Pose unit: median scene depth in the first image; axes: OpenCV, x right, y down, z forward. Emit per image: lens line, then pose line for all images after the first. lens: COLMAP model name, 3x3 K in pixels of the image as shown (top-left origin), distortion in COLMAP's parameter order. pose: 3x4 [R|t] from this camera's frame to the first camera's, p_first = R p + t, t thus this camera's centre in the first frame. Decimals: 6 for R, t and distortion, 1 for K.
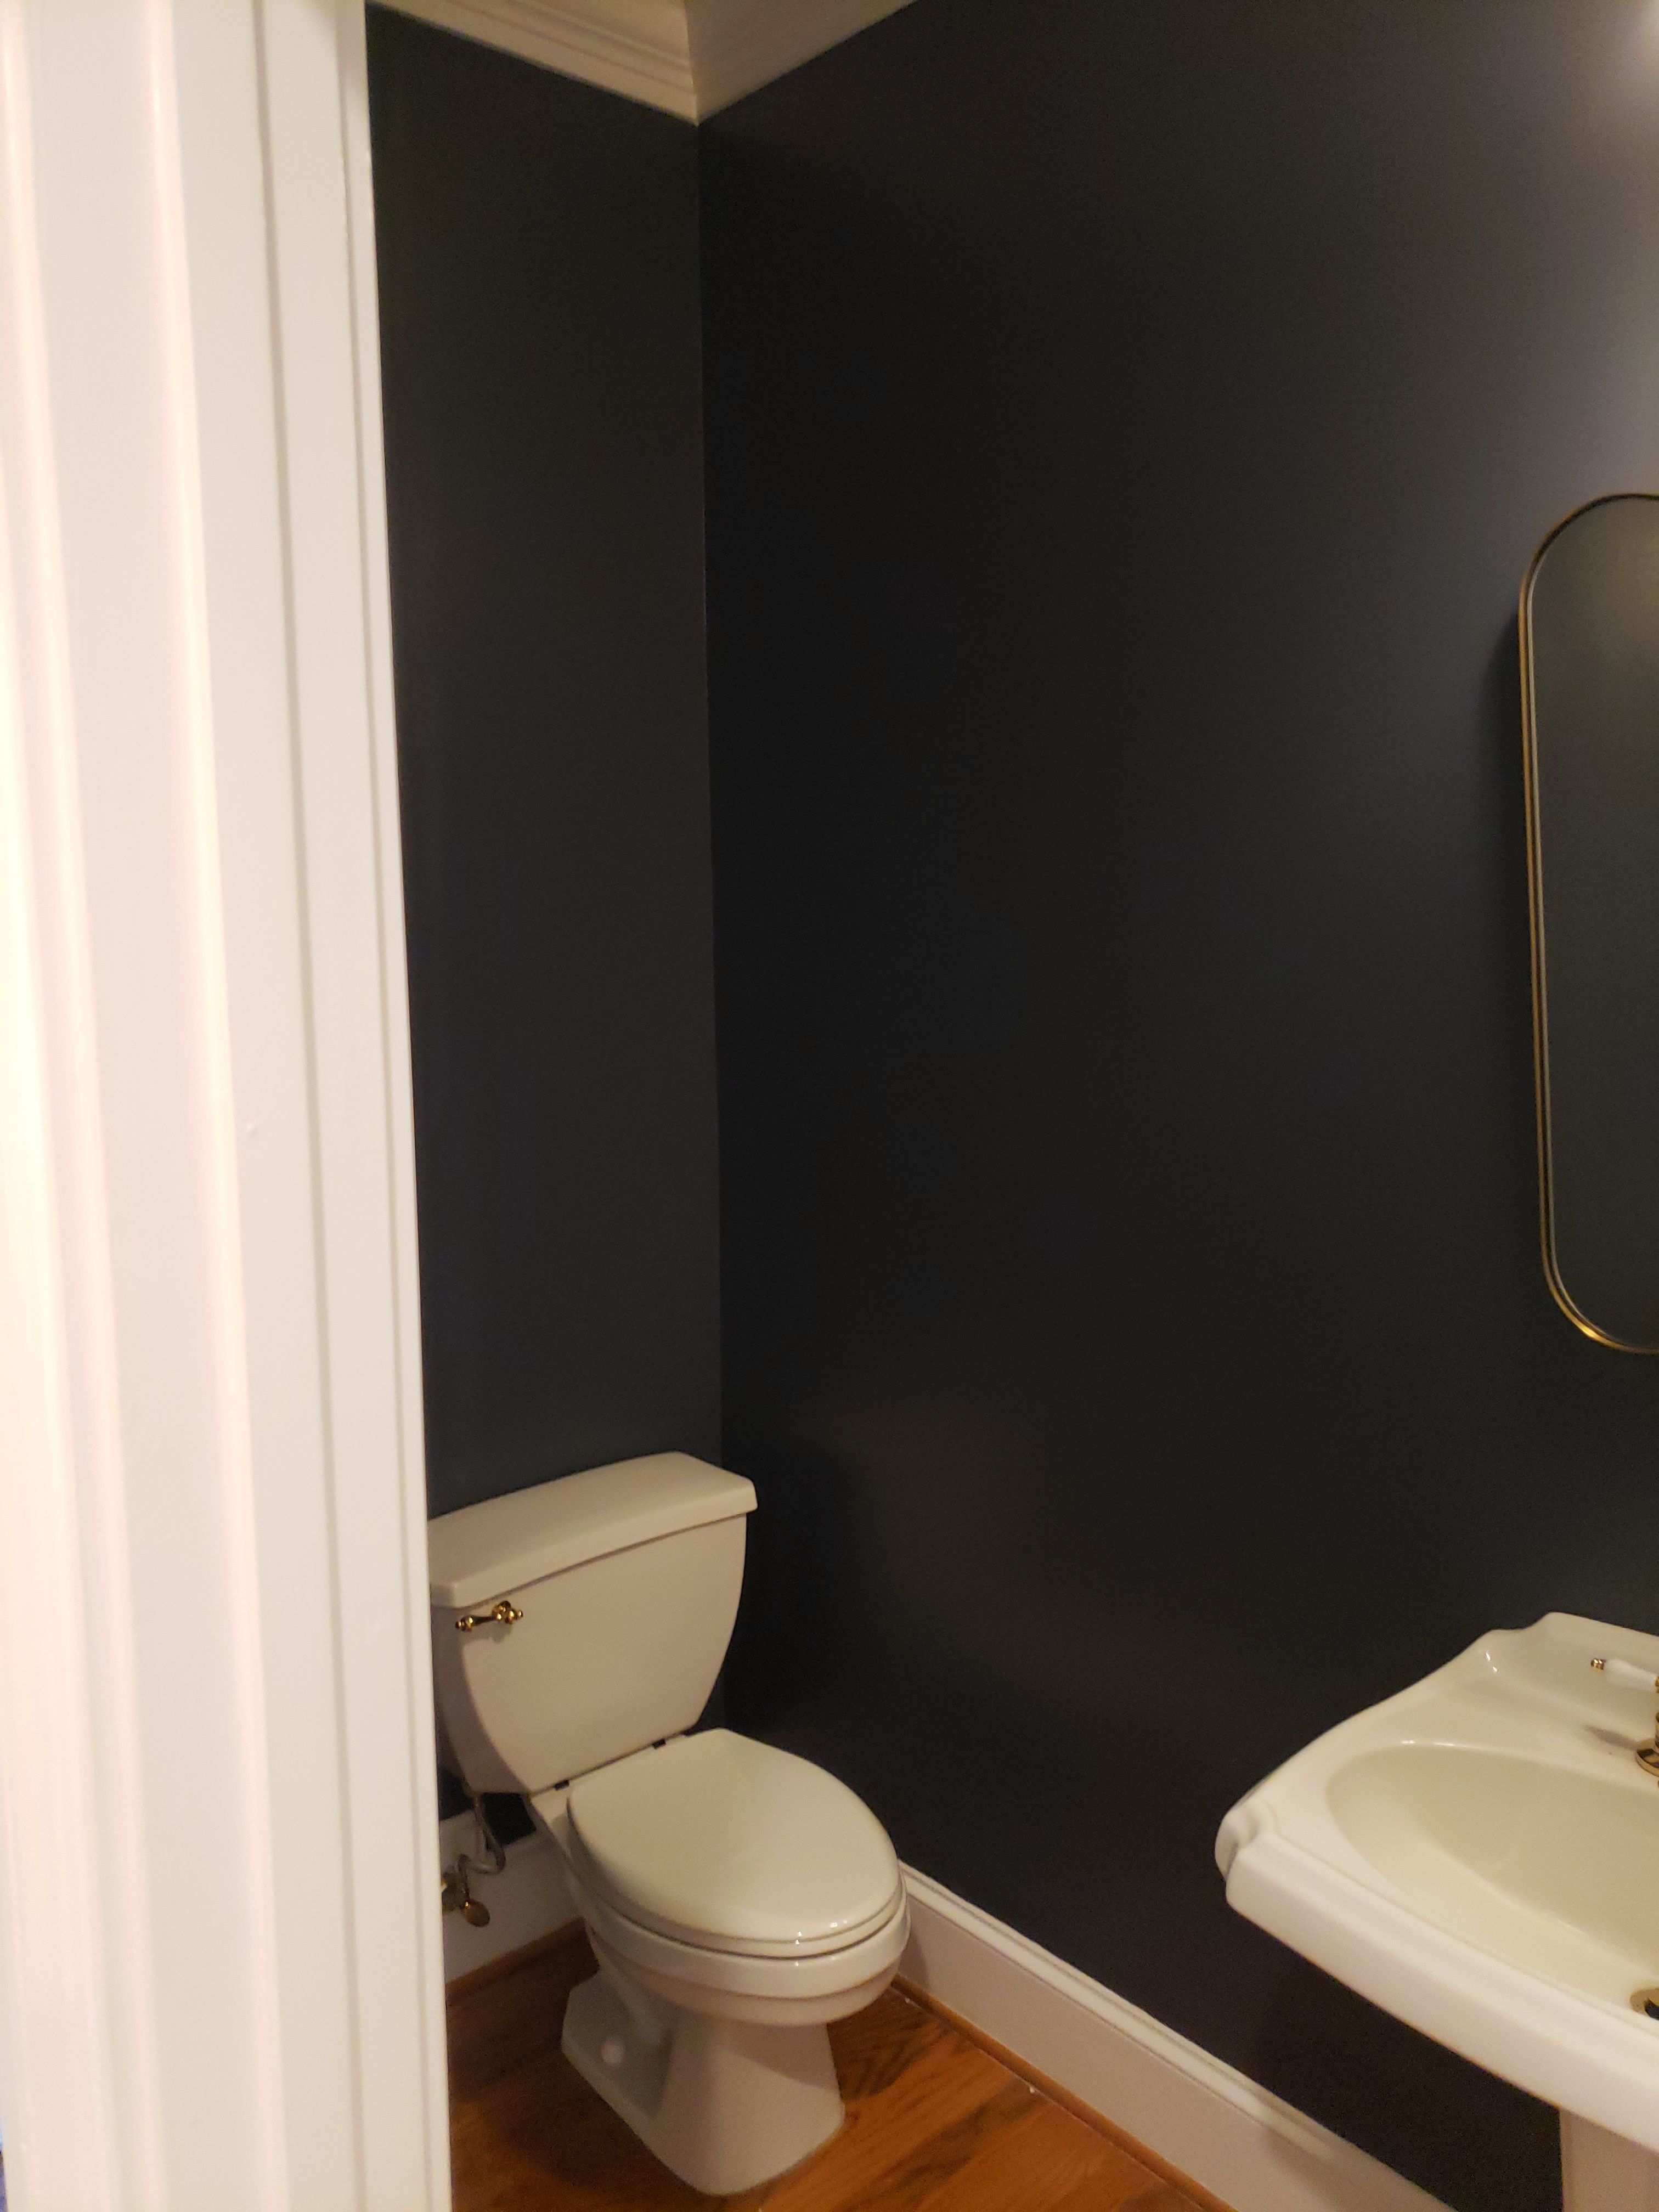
lens RADIAL K [[1715.0, 0, 847.0], [0, 1715.0, 1101.7], [0, 0, 1]] dist [0.026721, -0.013269]
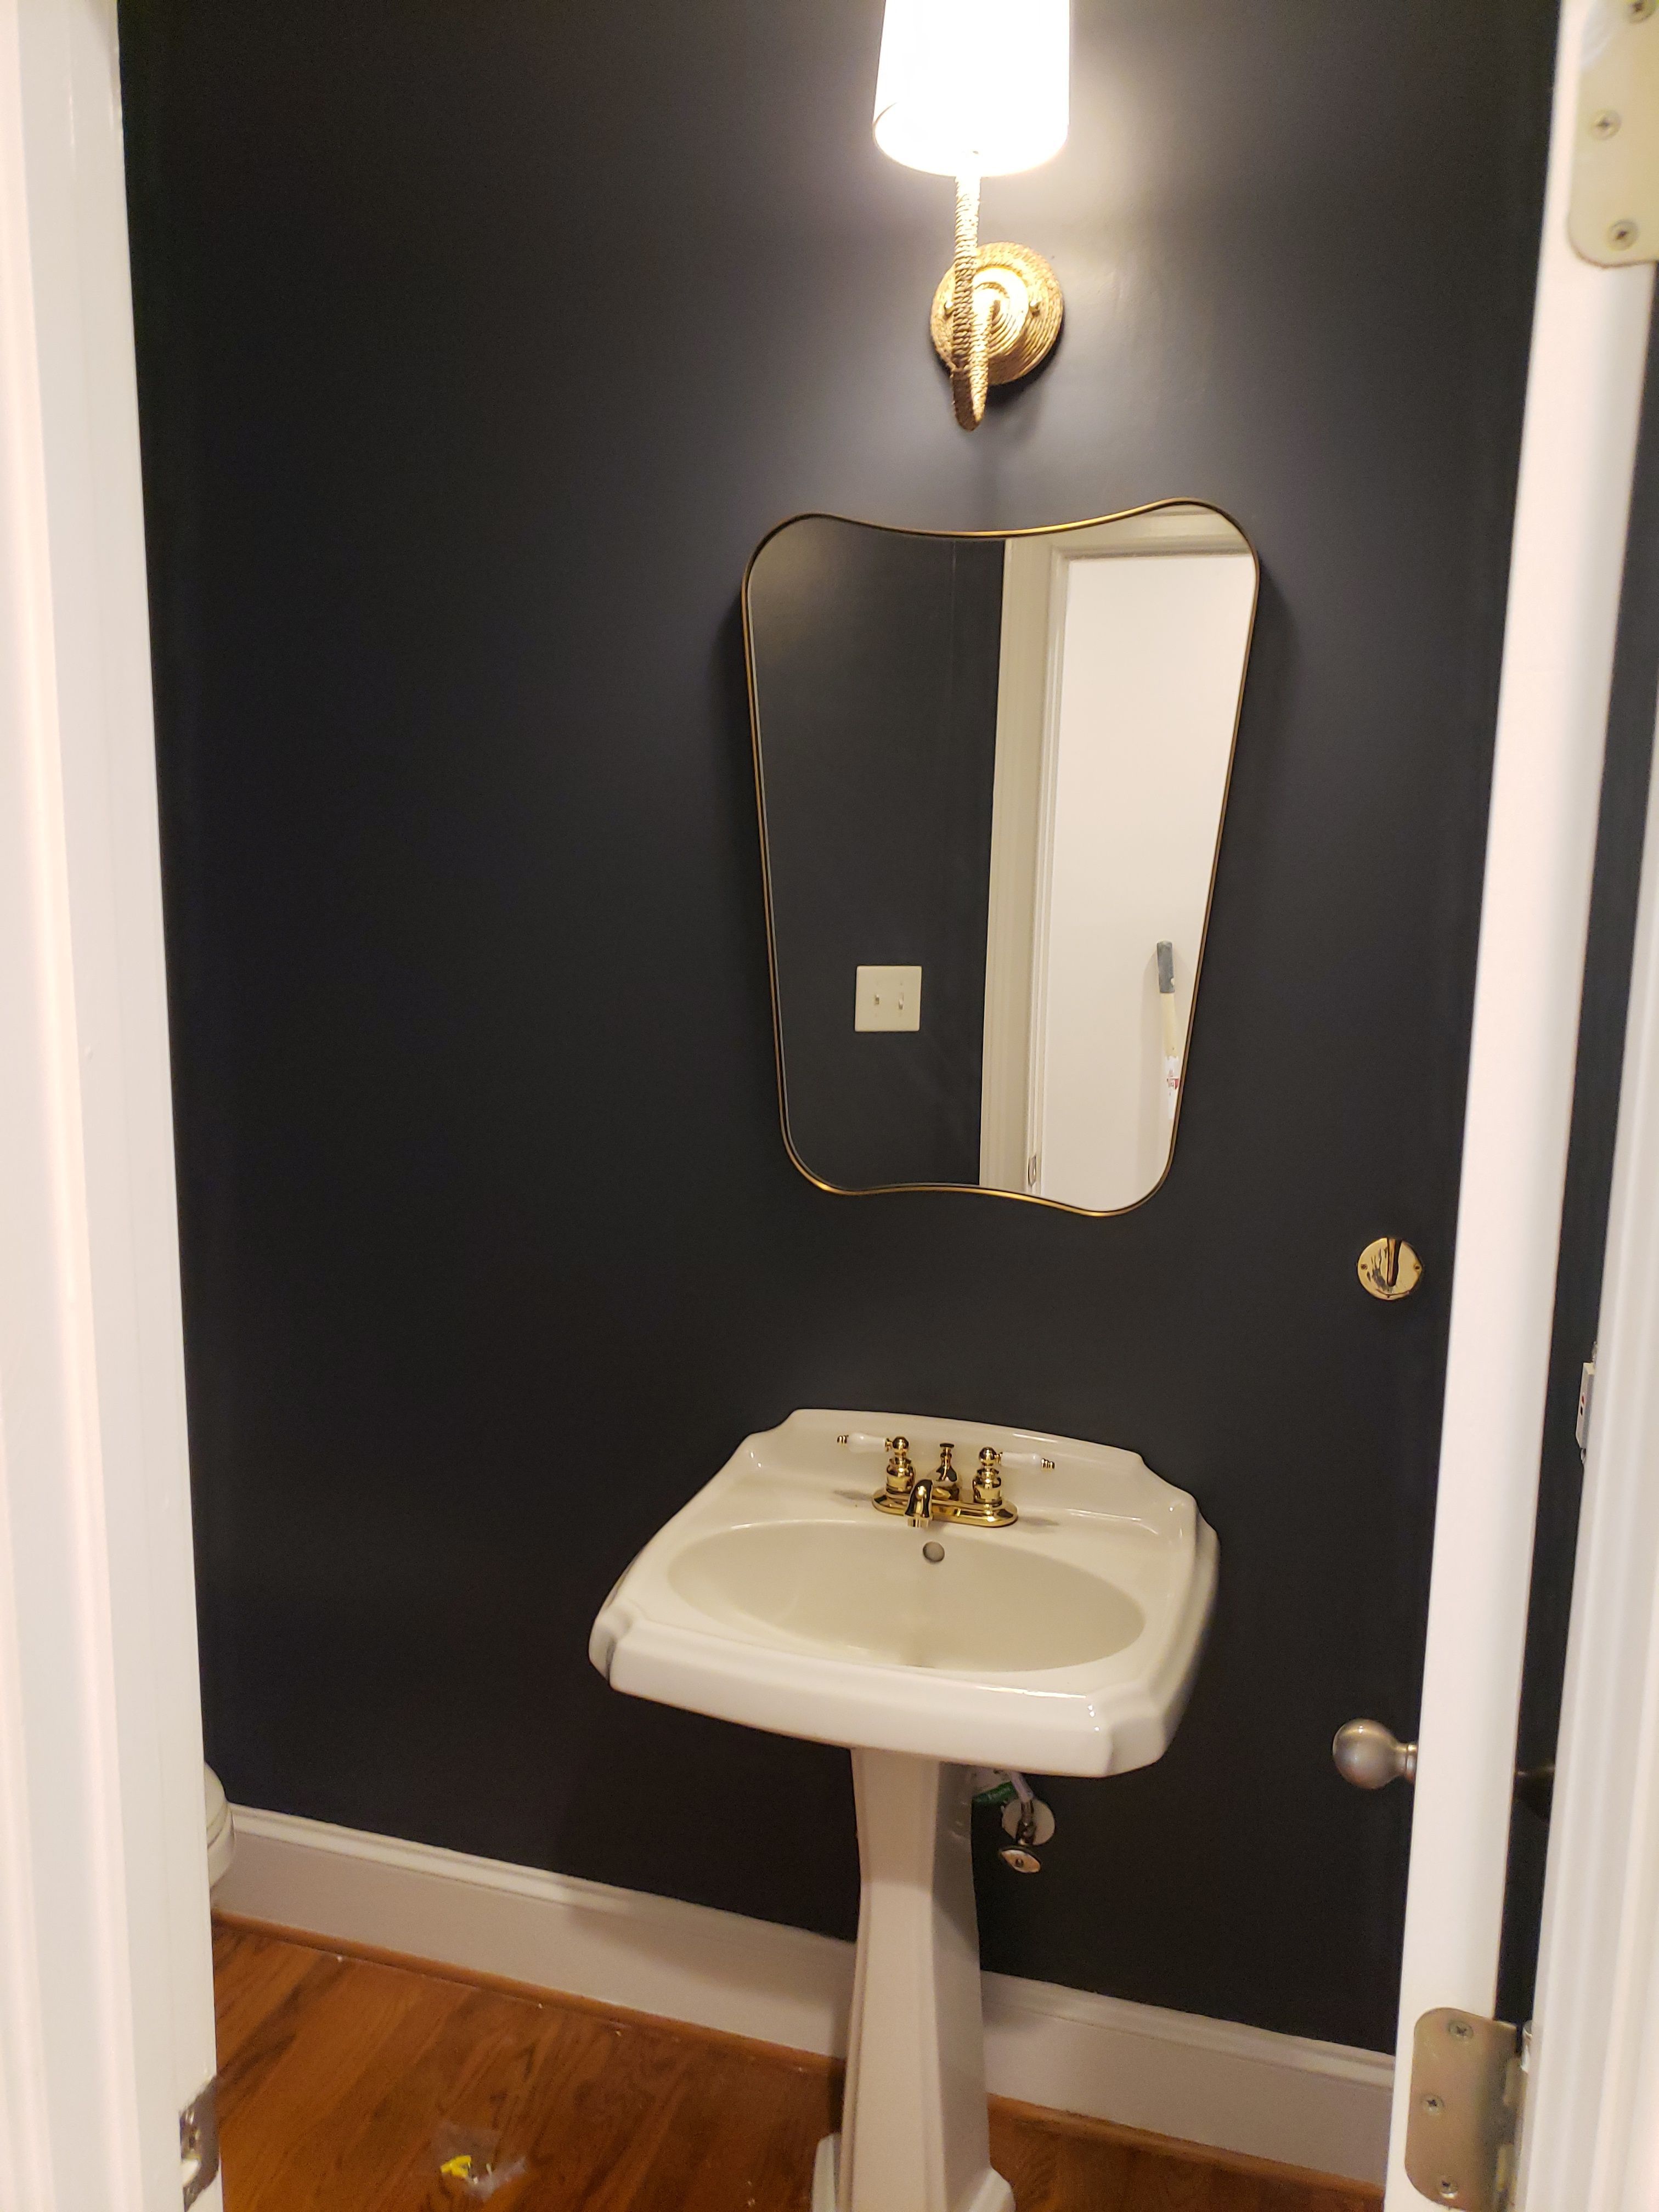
lens RADIAL K [[1715.0, 0, 818.4], [0, 1715.0, 1112.7], [0, 0, 1]] dist [0.026721, -0.013269]
pose [[0.853951, -0.078682, 0.514370, -0.164164], [0.053603, 0.996545, 0.063448, 0.003124], [-0.517585, -0.026610, 0.855218, -0.051063]]
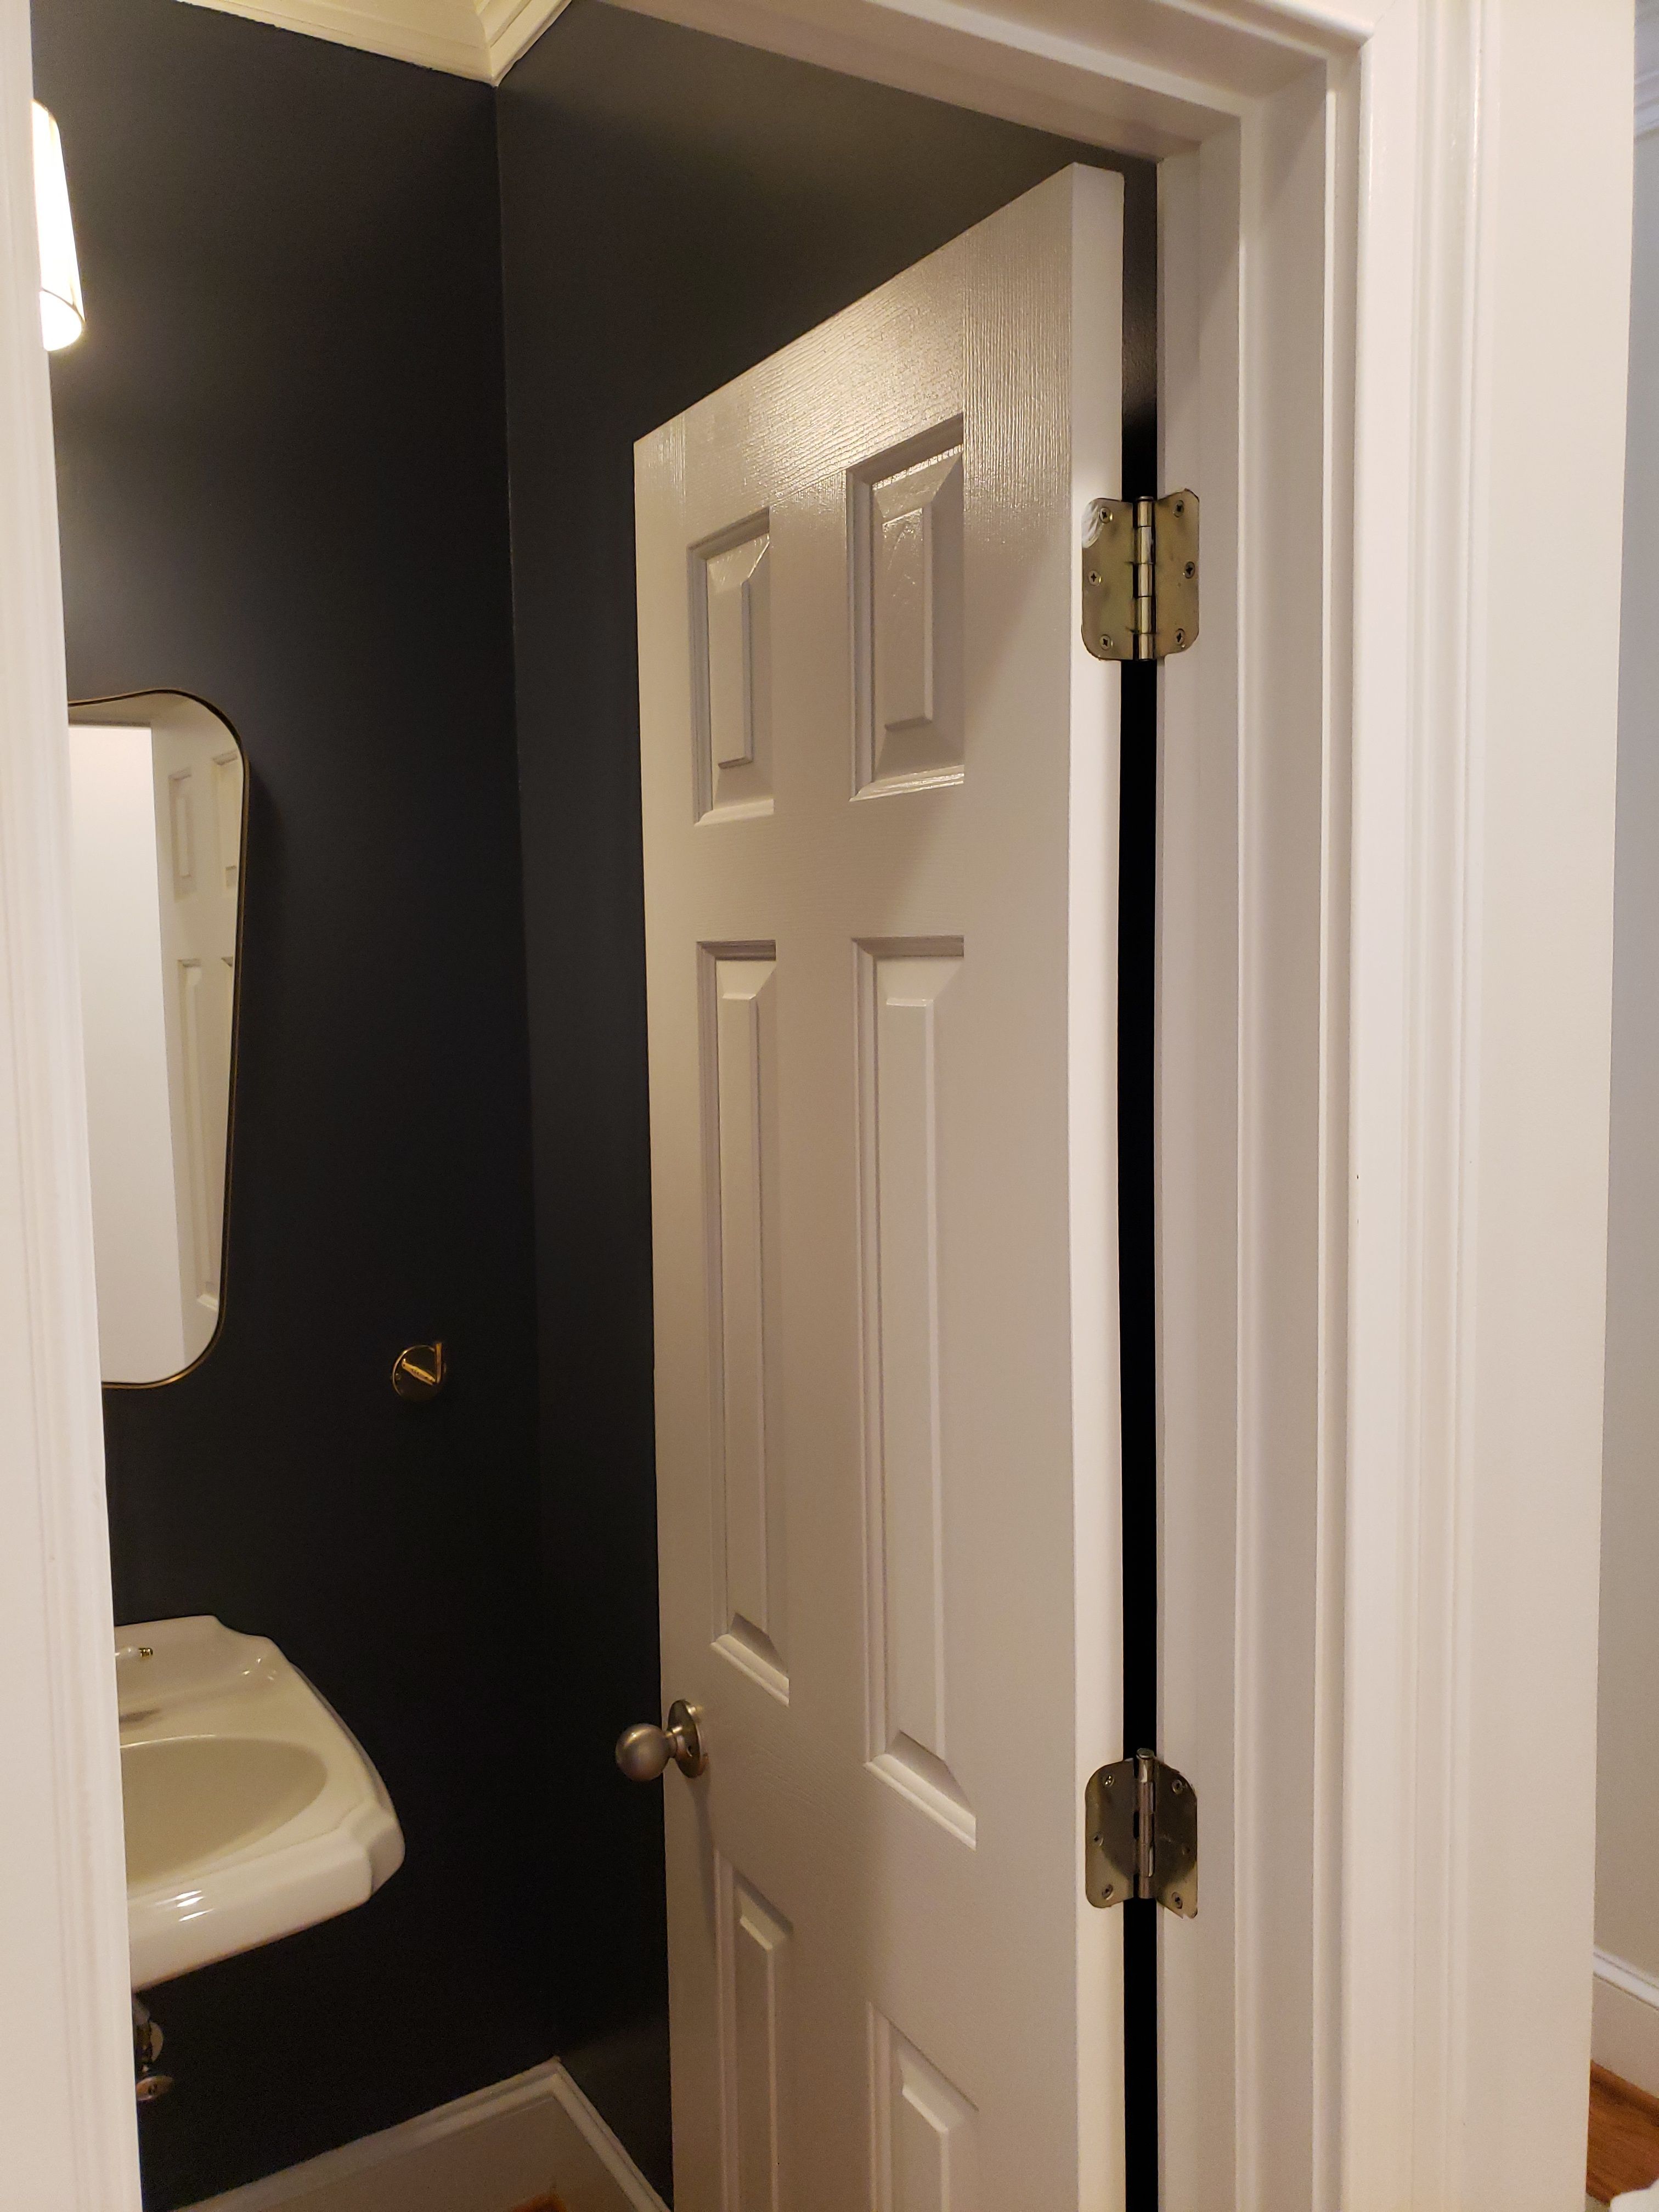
lens RADIAL K [[1715.0, 0, 820.6], [0, 1715.0, 1118.7], [0, 0, 1]] dist [0.026721, -0.013269]
pose [[0.197012, -0.107662, 0.974472, -0.377137], [0.158231, 0.984413, 0.076771, -0.029959], [-0.967548, 0.139067, 0.210976, 0.105878]]
